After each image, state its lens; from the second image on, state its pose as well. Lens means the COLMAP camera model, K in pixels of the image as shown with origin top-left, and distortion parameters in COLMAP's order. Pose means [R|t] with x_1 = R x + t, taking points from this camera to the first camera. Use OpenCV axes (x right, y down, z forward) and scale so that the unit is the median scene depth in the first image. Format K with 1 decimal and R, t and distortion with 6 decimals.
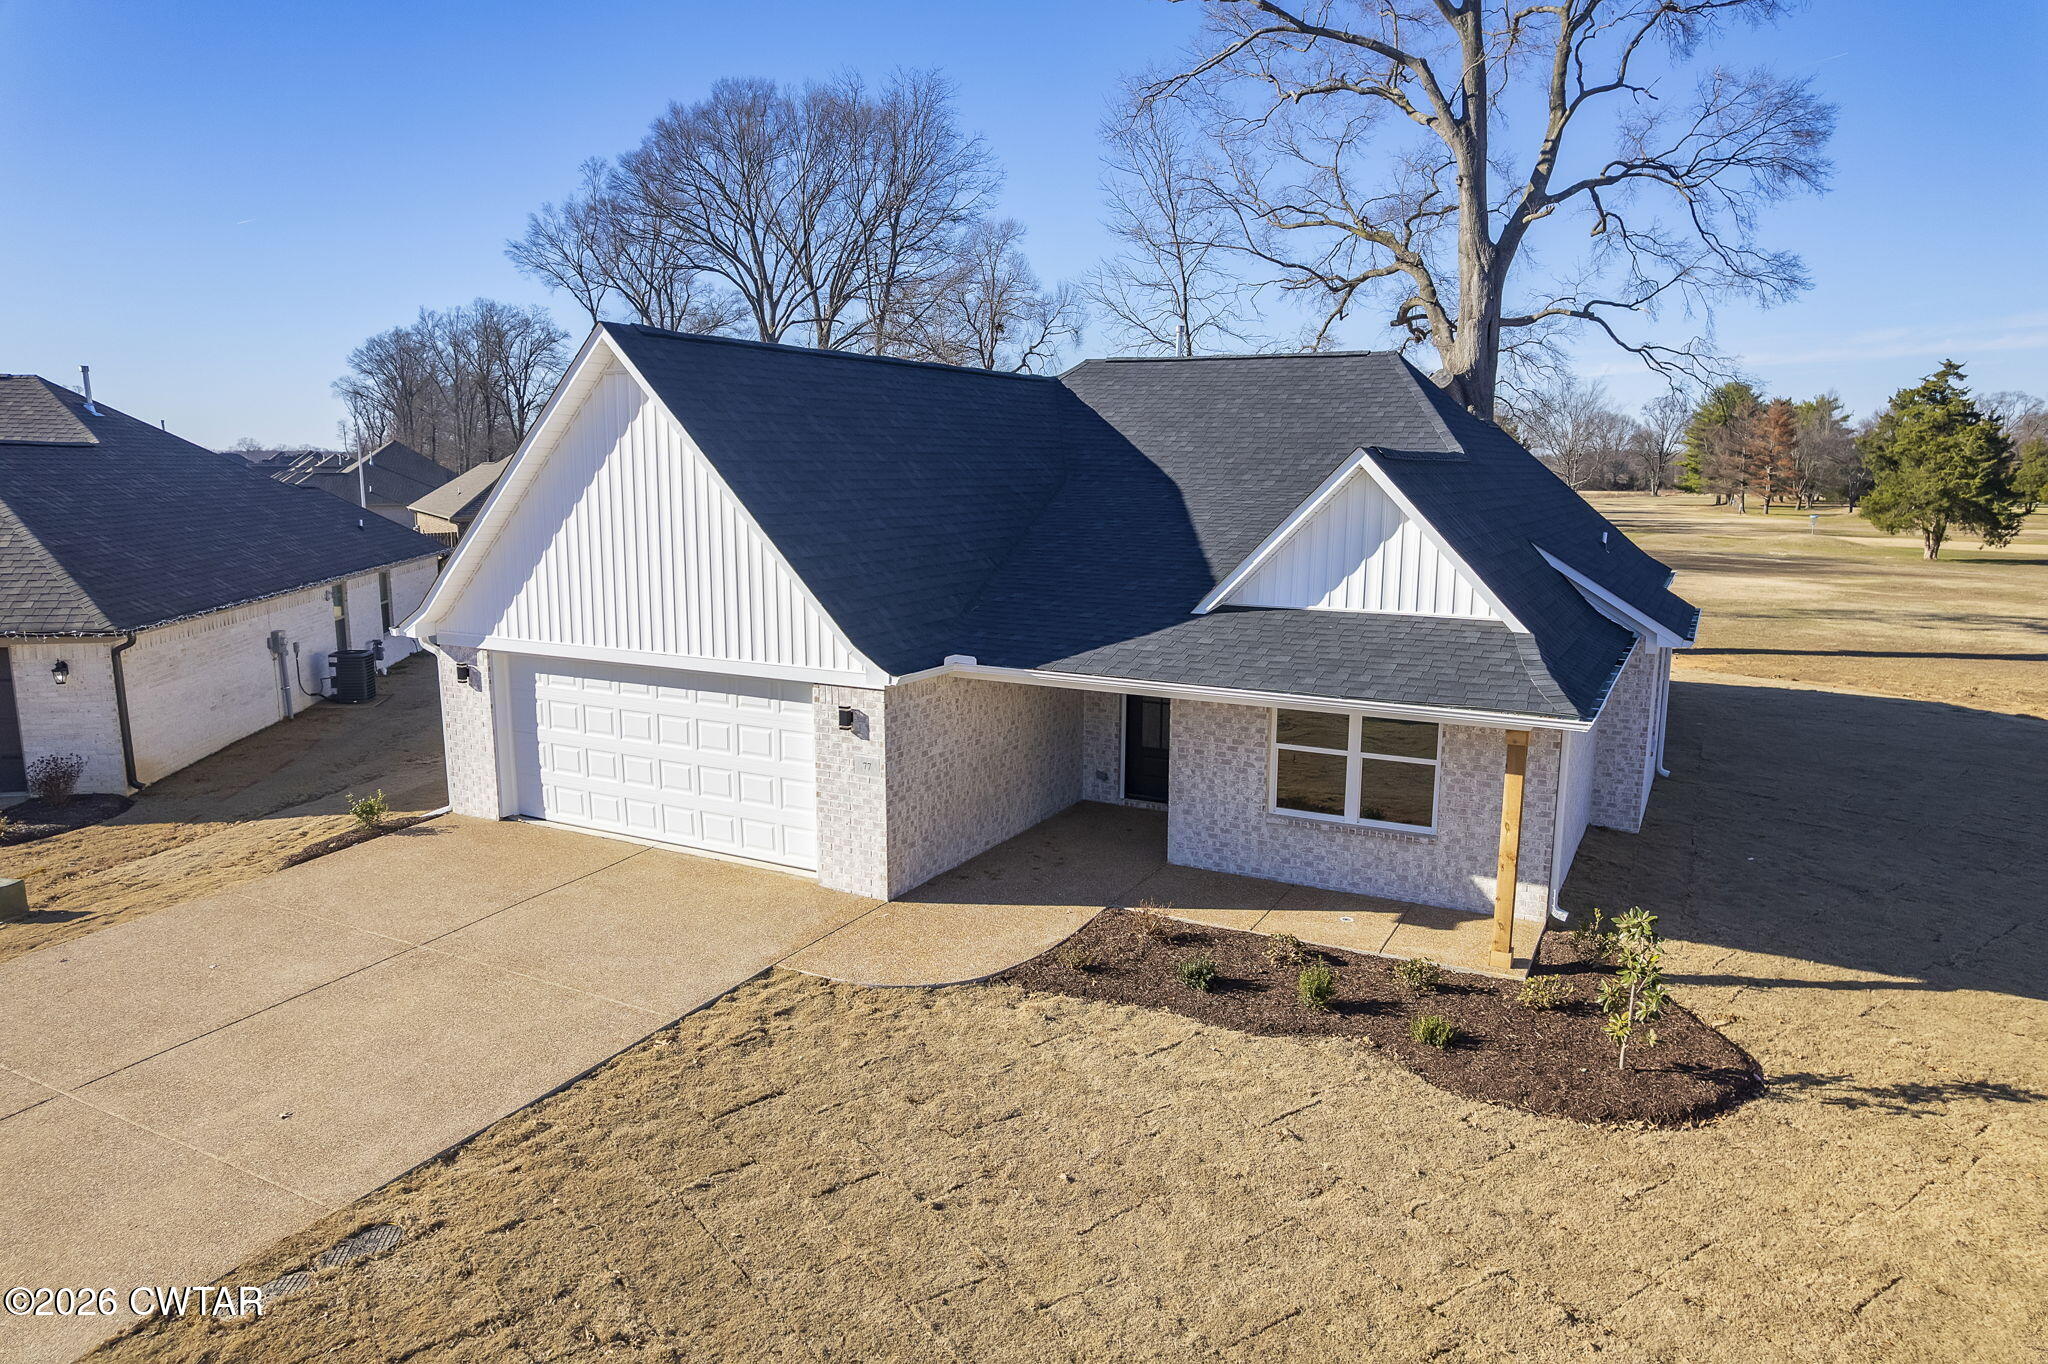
lens RADIAL K [[1314.8, 0, 994.9], [0, 1314.8, 720.6], [0, 0, 1]] dist [-0.108124, 0.118180]
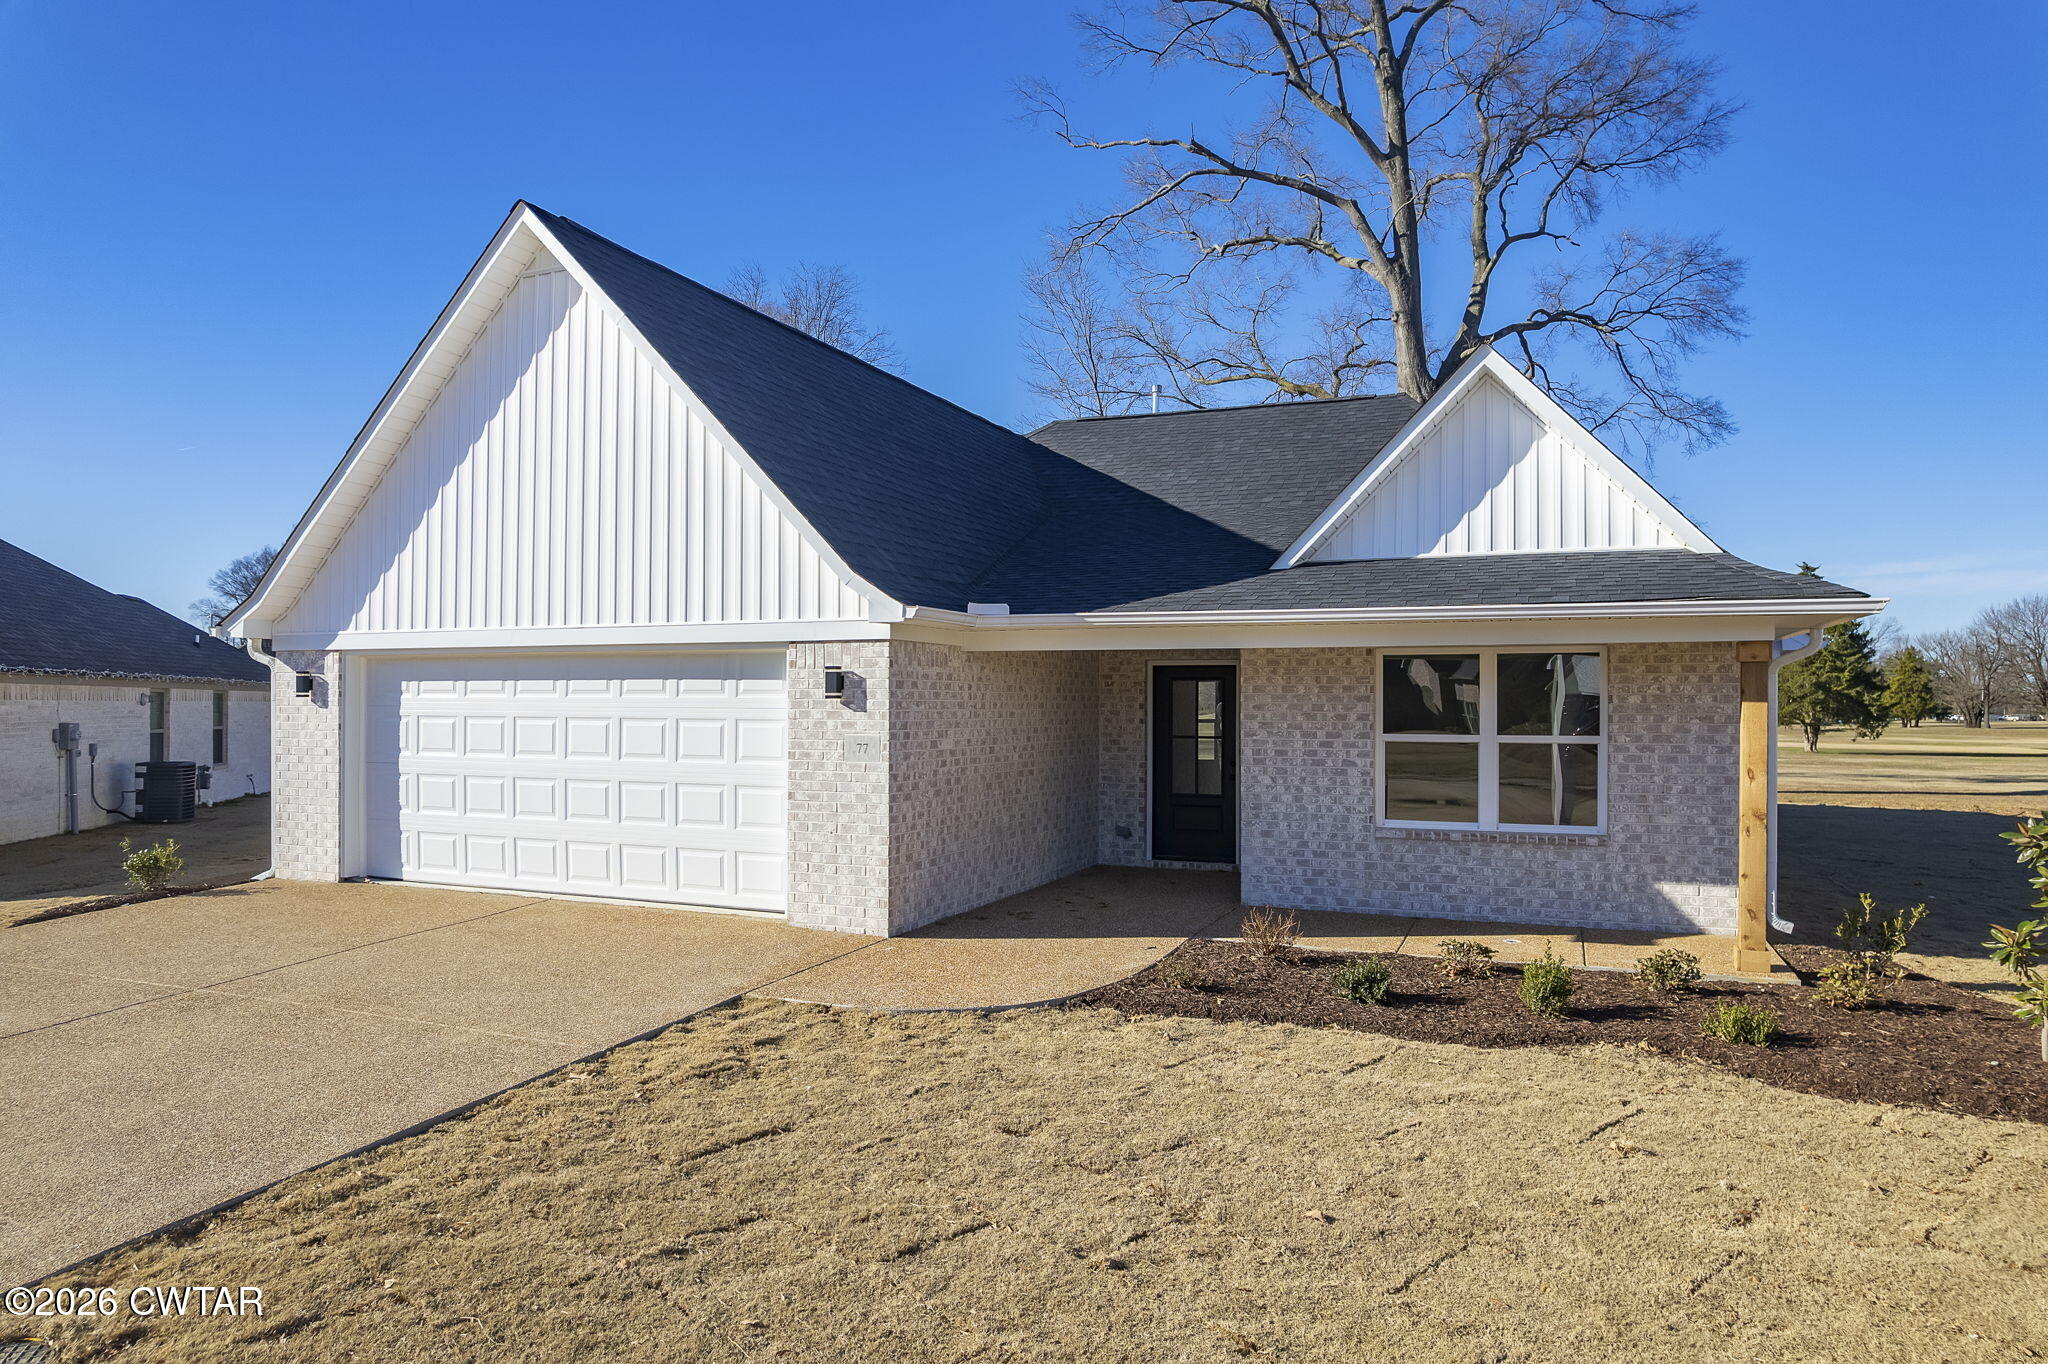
lens RADIAL K [[1314.8, 0, 994.9], [0, 1314.8, 720.6], [0, 0, 1]] dist [-0.108124, 0.118180]
pose [[0.995486, 0.002997, 0.094863, -0.089855], [0.014798, 0.982378, -0.186320, 0.151975], [-0.093750, 0.186883, 0.977899, 0.261007]]
